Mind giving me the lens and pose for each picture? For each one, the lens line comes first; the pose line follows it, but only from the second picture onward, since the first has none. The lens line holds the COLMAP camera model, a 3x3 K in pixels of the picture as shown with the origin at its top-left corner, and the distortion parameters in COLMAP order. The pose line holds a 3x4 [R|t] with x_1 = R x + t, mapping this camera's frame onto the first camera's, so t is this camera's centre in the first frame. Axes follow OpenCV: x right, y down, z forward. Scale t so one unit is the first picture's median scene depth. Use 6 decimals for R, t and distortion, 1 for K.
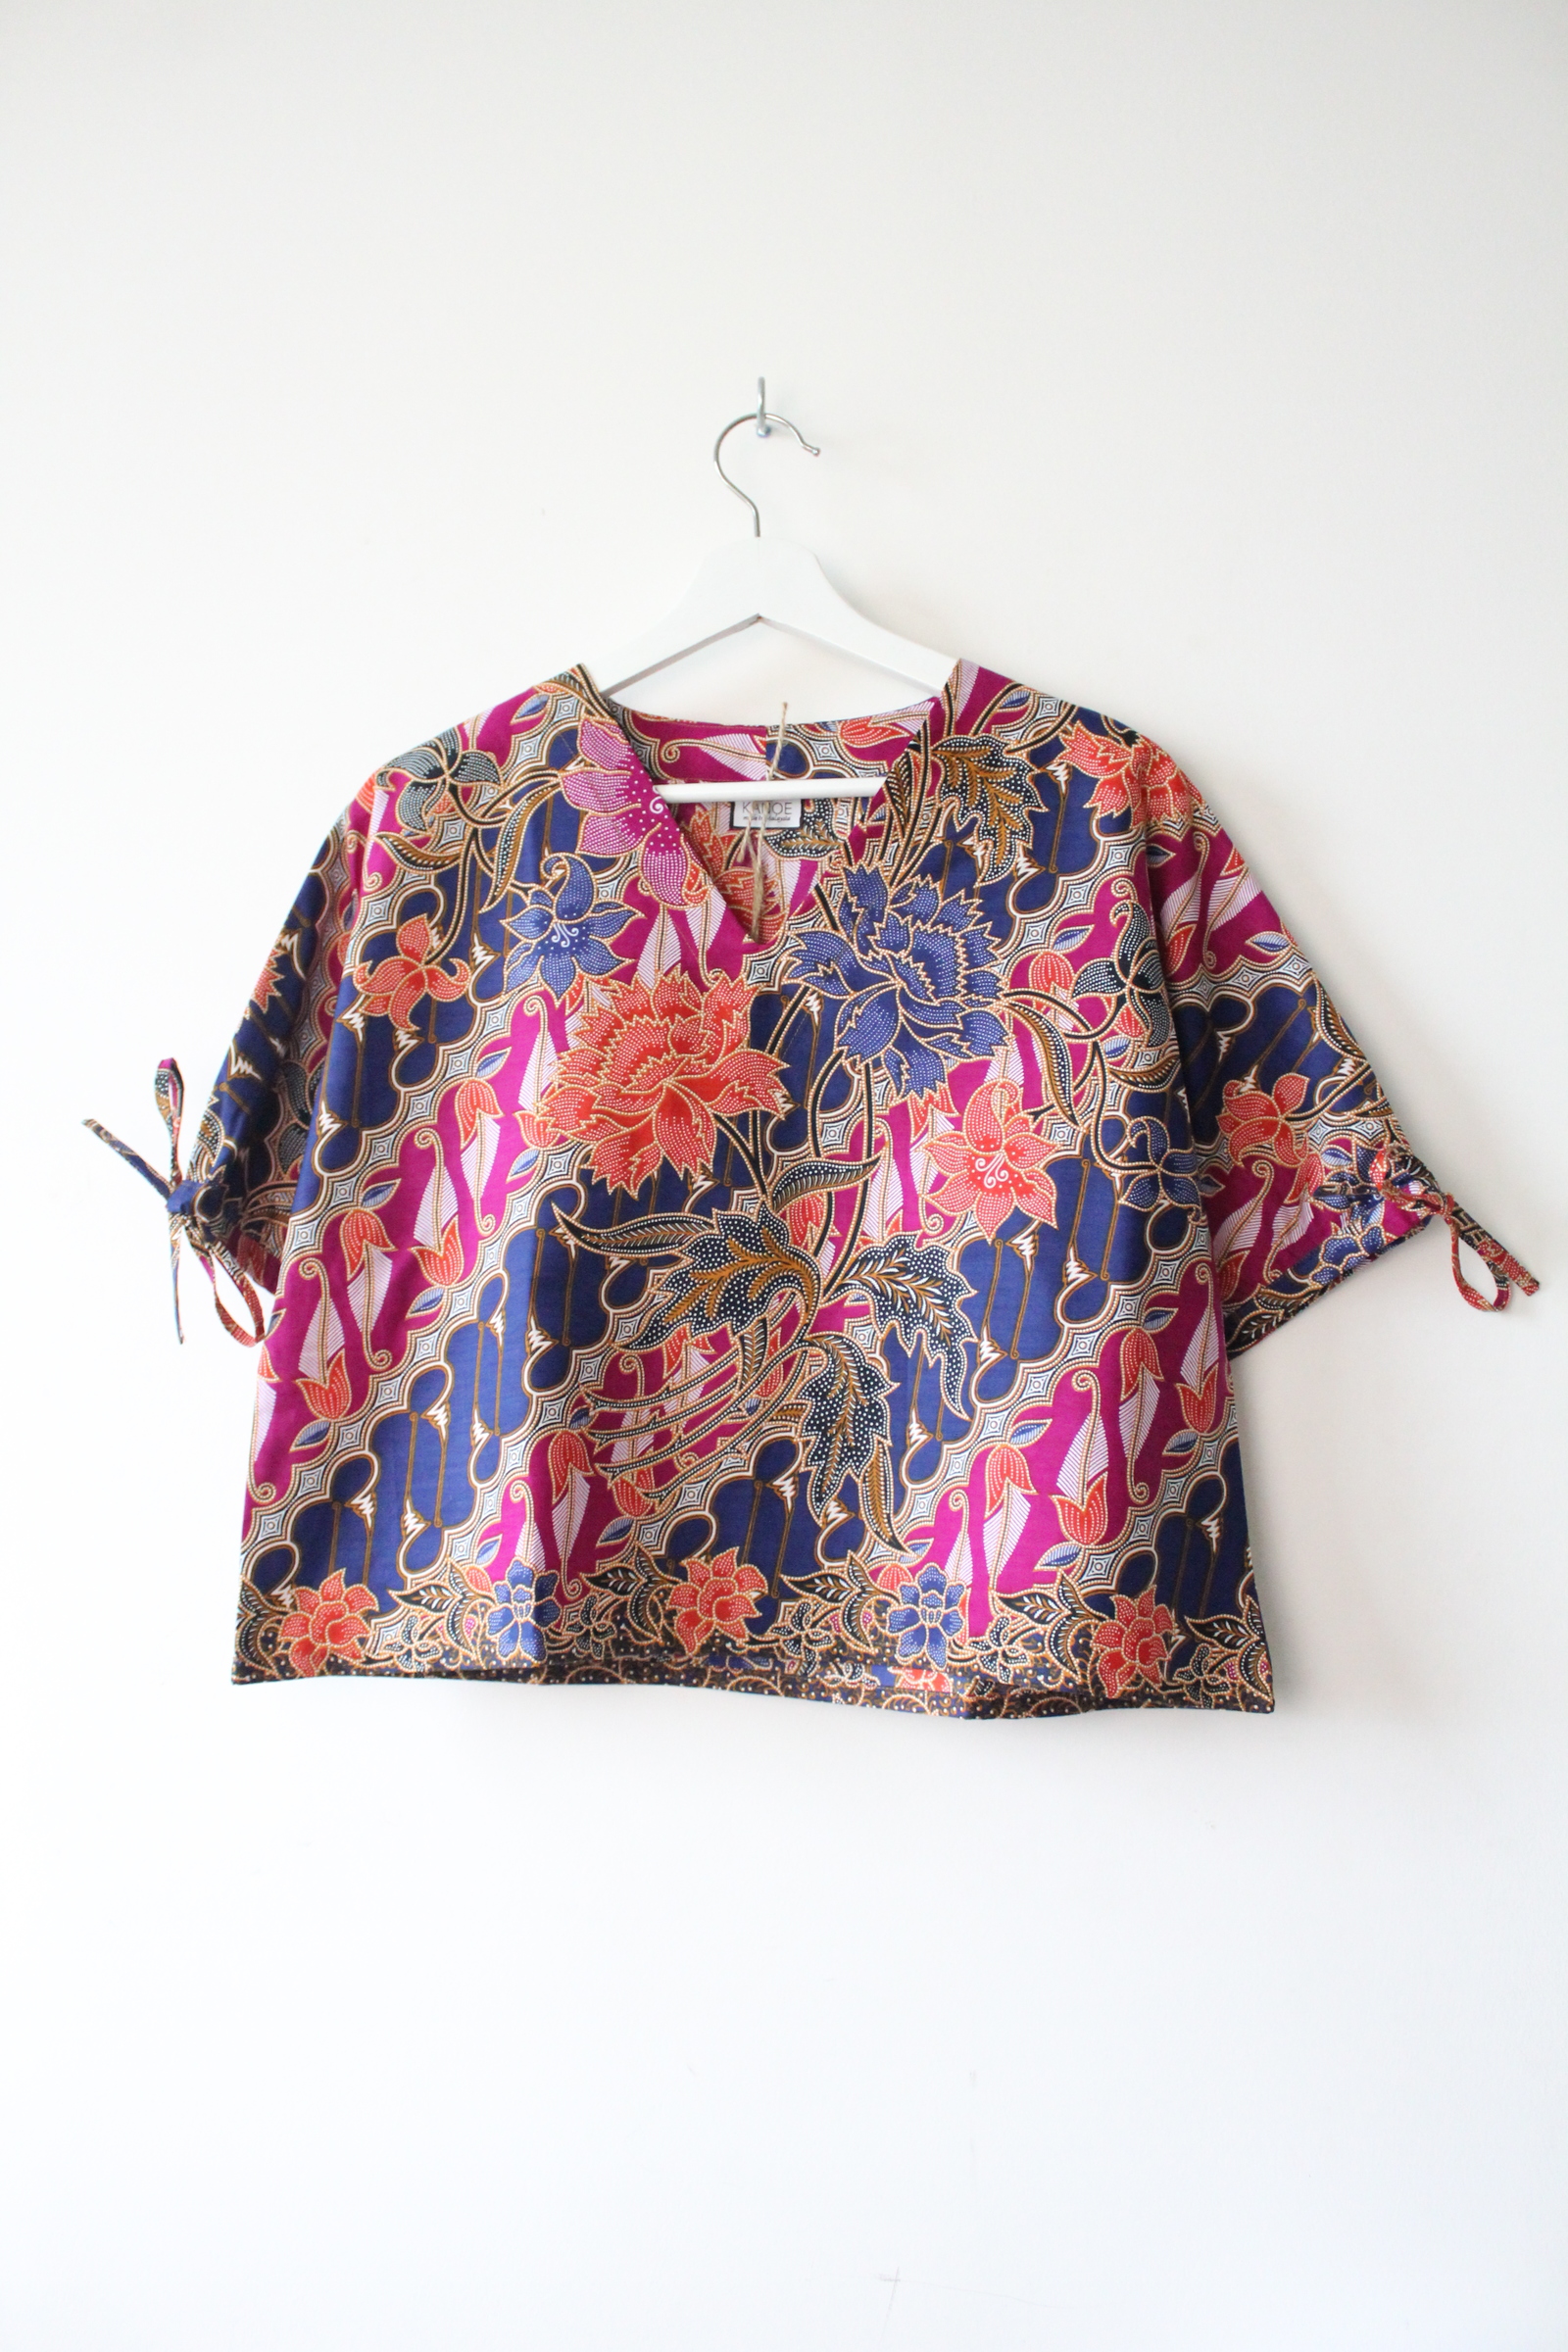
lens RADIAL K [[1907.6, 0, 778.1], [0, 1907.6, 1167.2], [0, 0, 1]] dist [-0.160599, 0.142933]
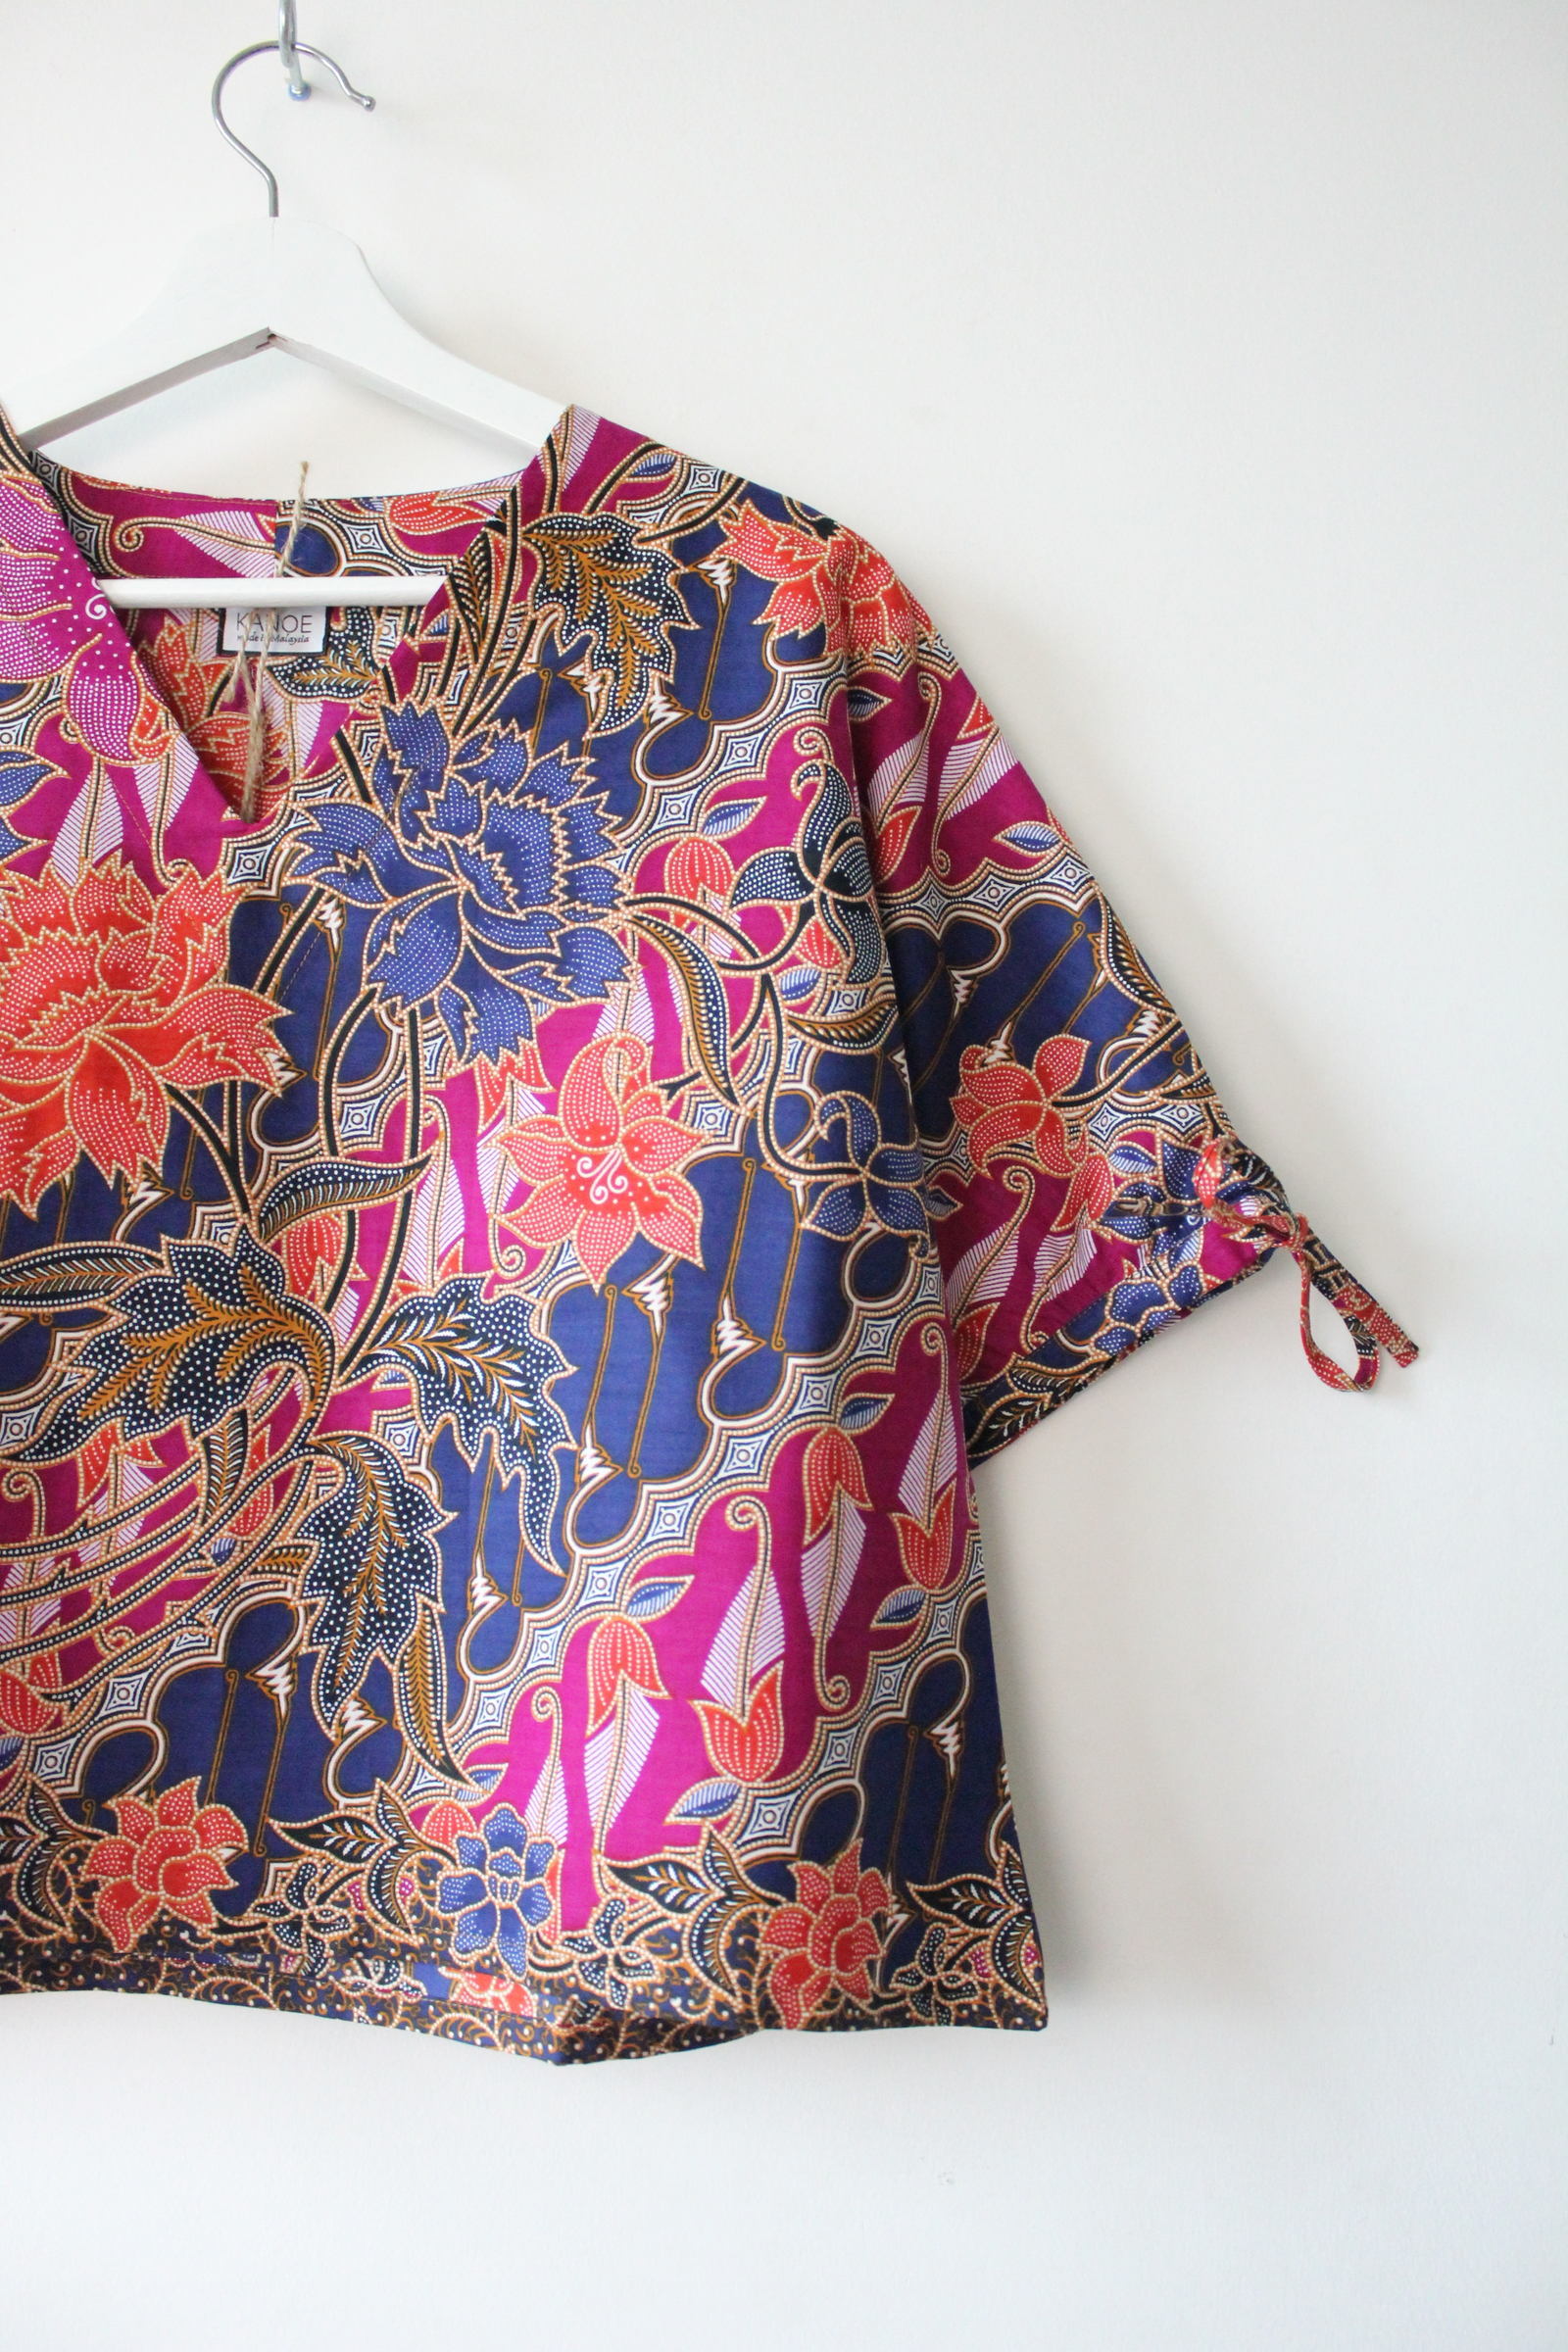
lens RADIAL K [[1907.6, 0, 778.1], [0, 1907.6, 1167.2], [0, 0, 1]] dist [-0.160599, 0.142933]
pose [[0.987111, 0.008294, 0.159821, 0.067540], [-0.003908, 0.999608, -0.027737, 0.015810], [-0.159988, 0.026754, 0.986756, 0.360153]]
